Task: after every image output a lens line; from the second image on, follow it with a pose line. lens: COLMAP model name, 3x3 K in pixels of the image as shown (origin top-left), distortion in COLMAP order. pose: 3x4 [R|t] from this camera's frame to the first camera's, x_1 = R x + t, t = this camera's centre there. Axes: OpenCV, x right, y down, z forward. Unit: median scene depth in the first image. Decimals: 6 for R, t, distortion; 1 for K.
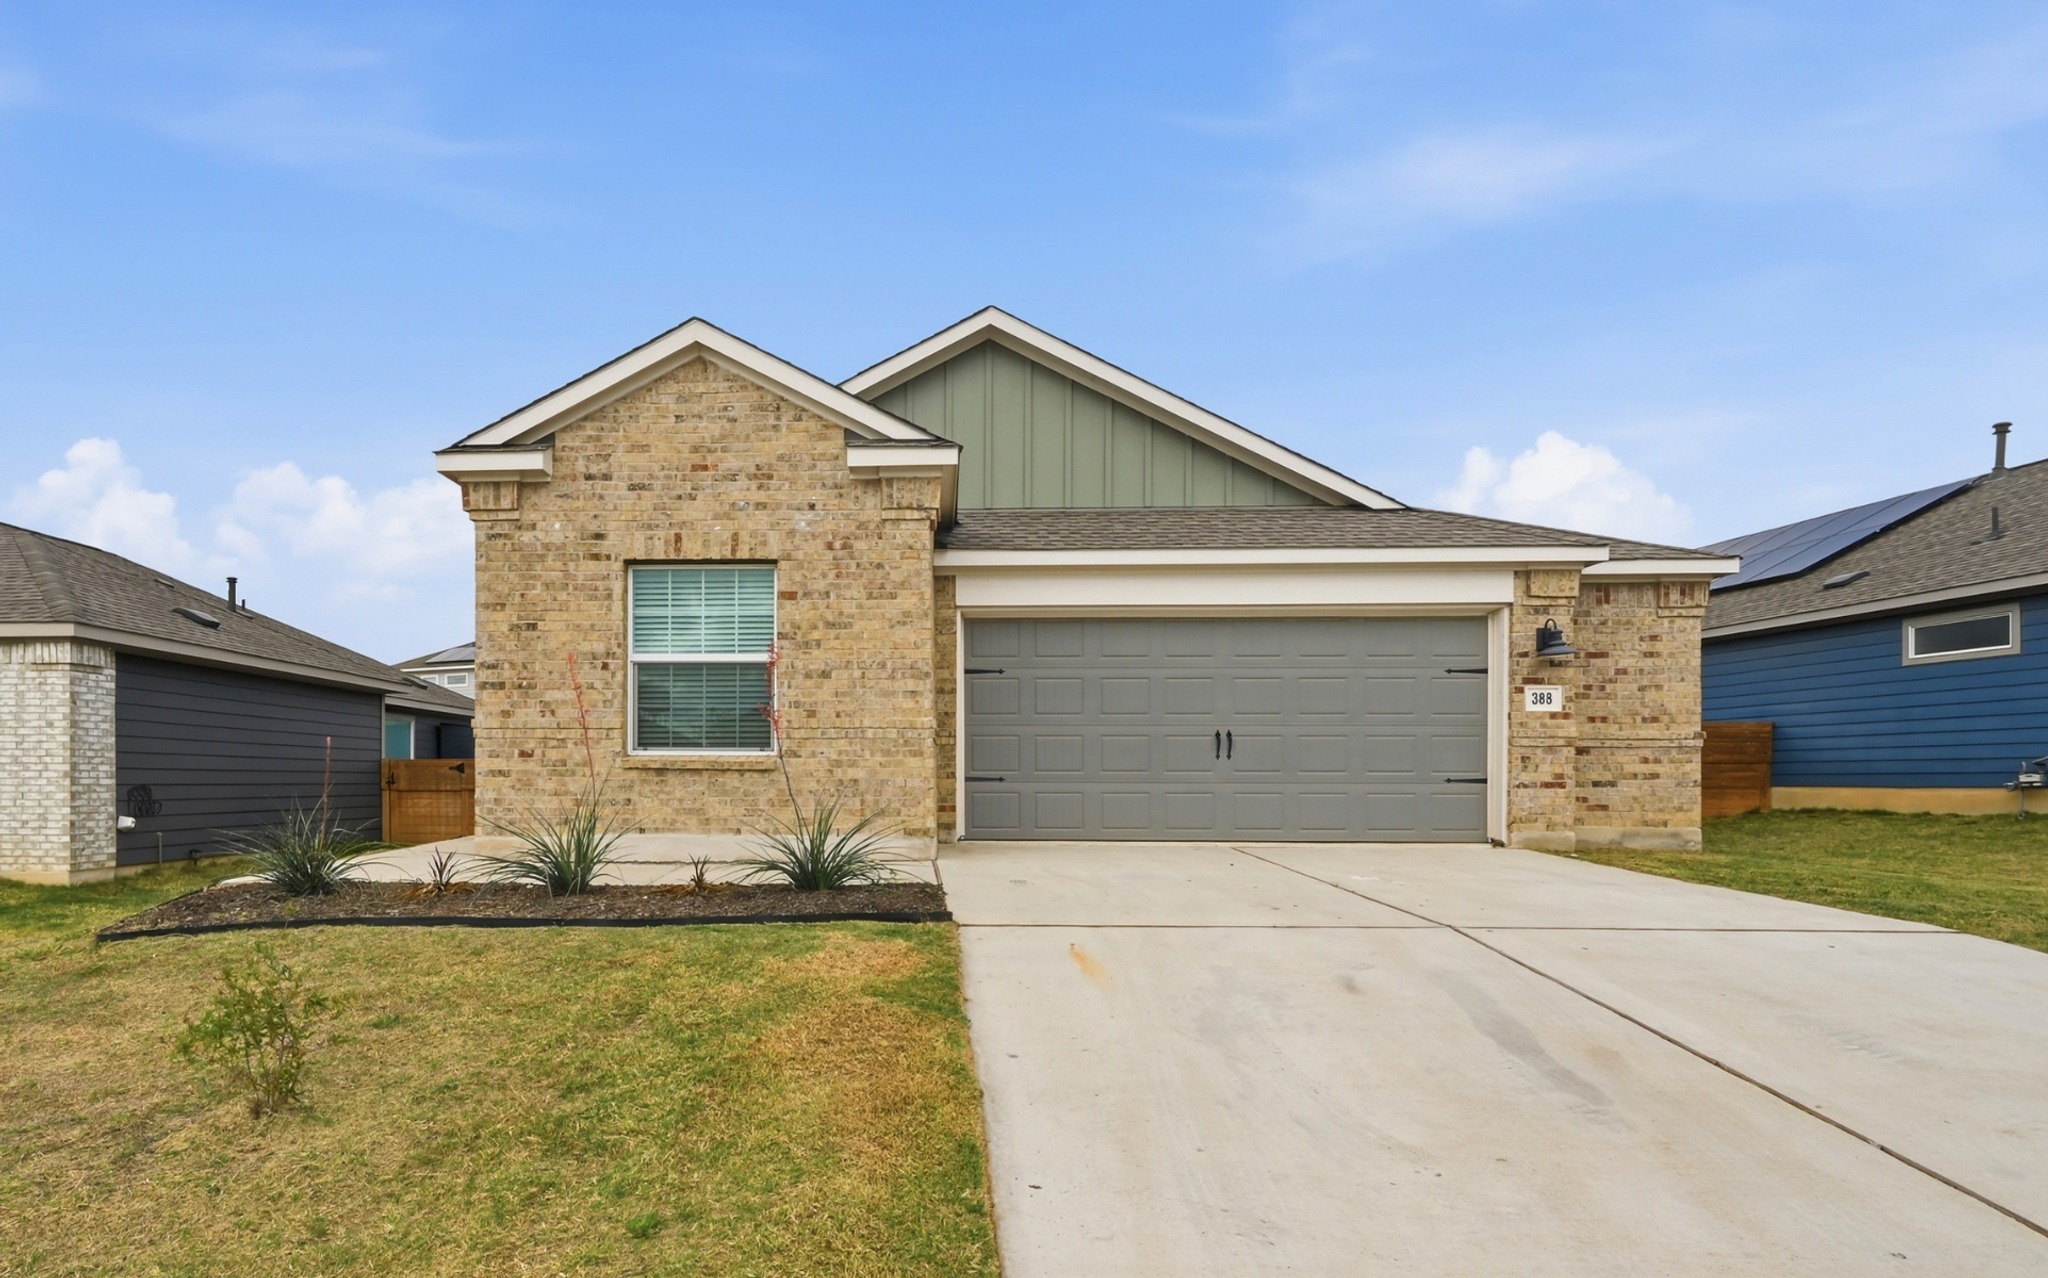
lens RADIAL K [[1040.5, 0, 1021.6], [0, 1040.5, 767.9], [0, 0, 1]] dist [-0.001449, -0.000605]
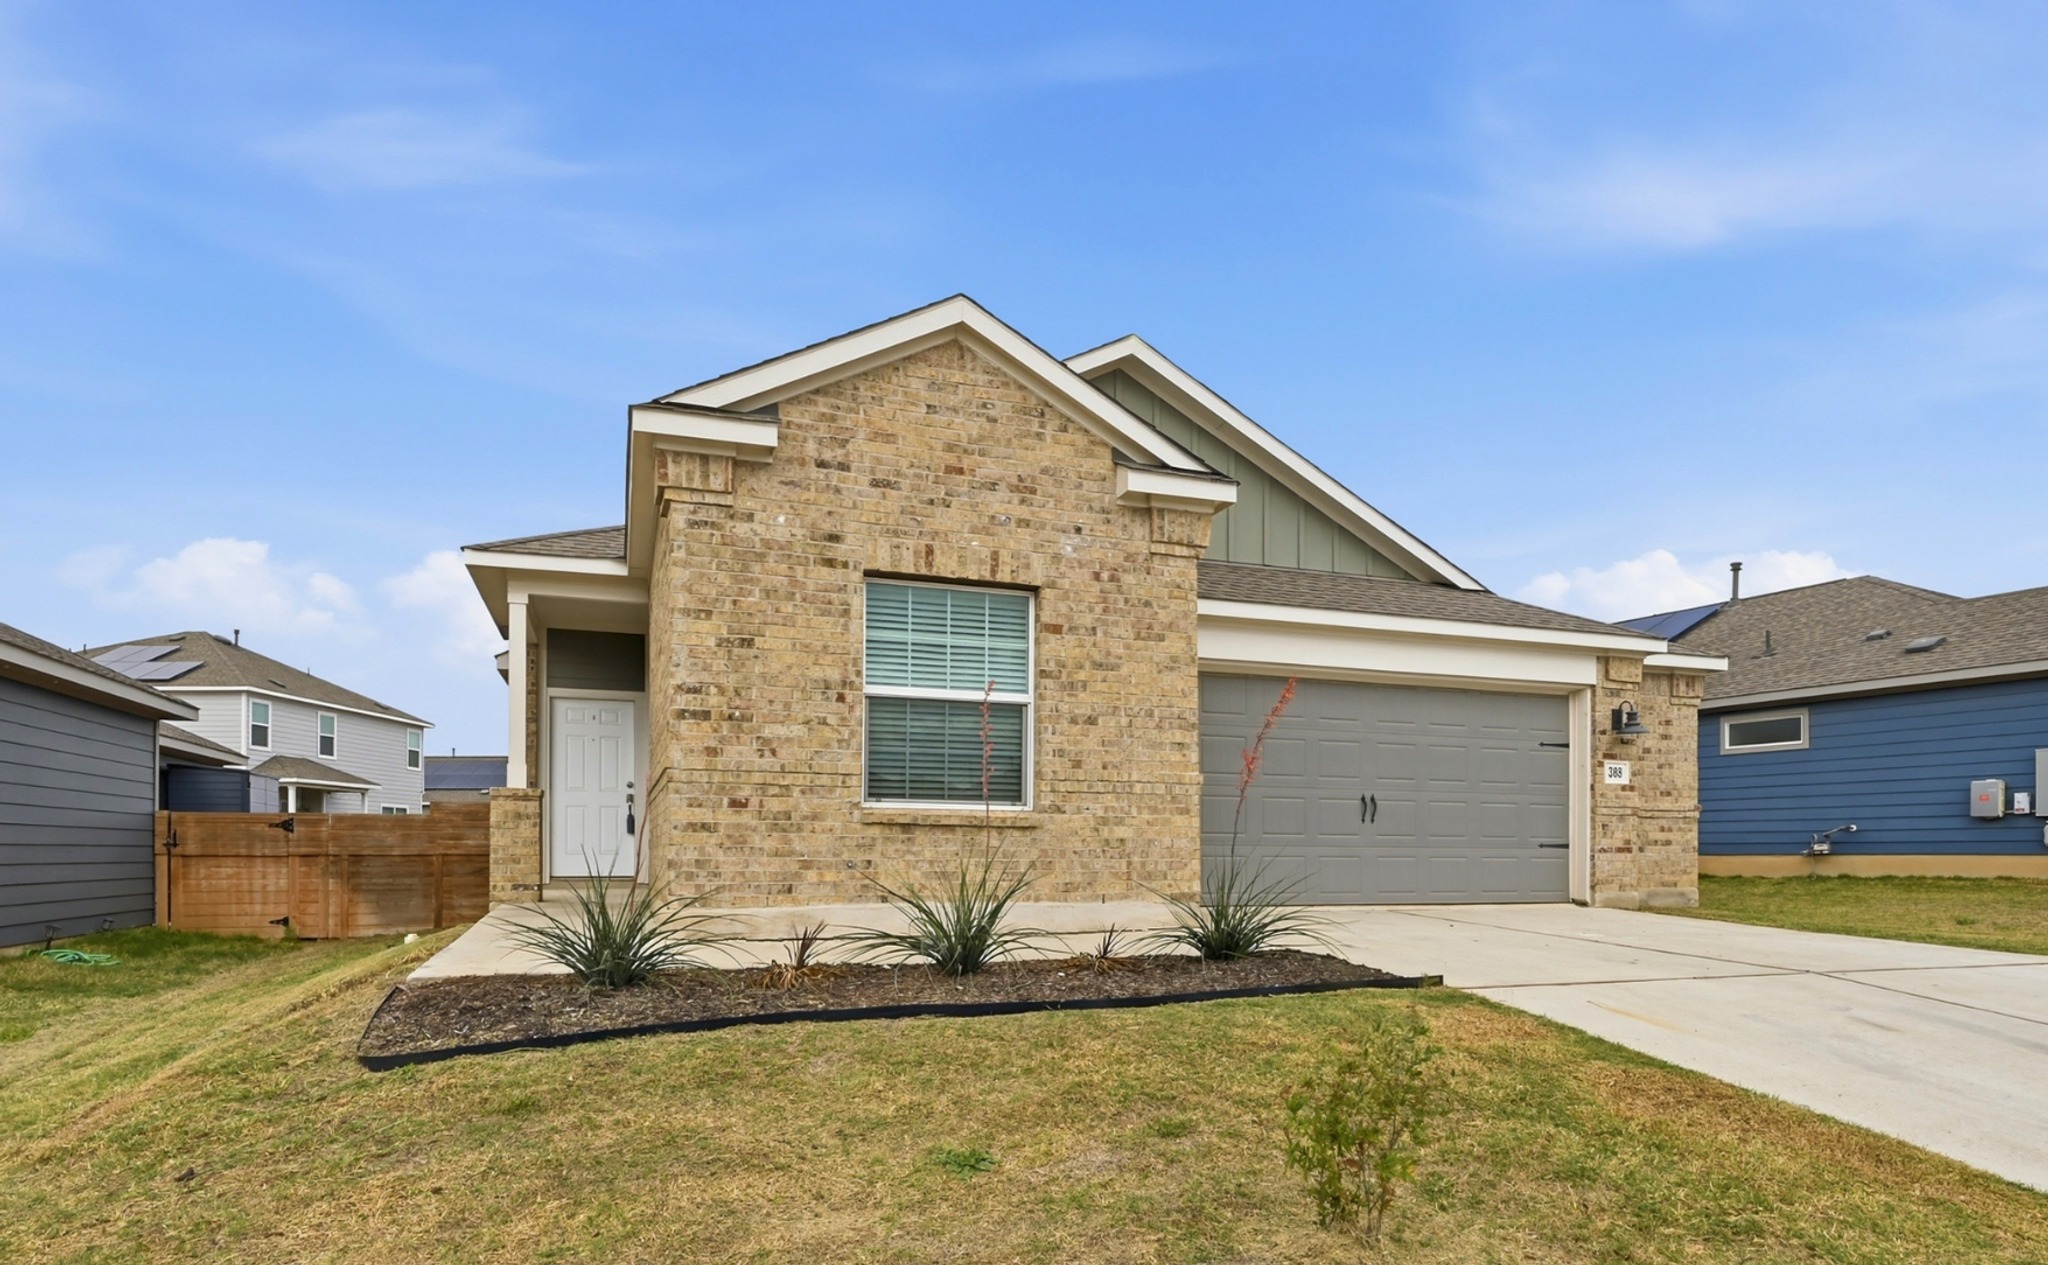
lens RADIAL K [[1109.9, 0, 1025.7], [0, 1109.9, 828.1], [0, 0, 1]] dist [-0.000306, 0.000324]
pose [[0.931639, 0.011546, 0.363202, -0.579500], [-0.007637, 0.999896, -0.012196, 0.013806], [-0.363305, 0.008588, 0.931631, 0.137869]]
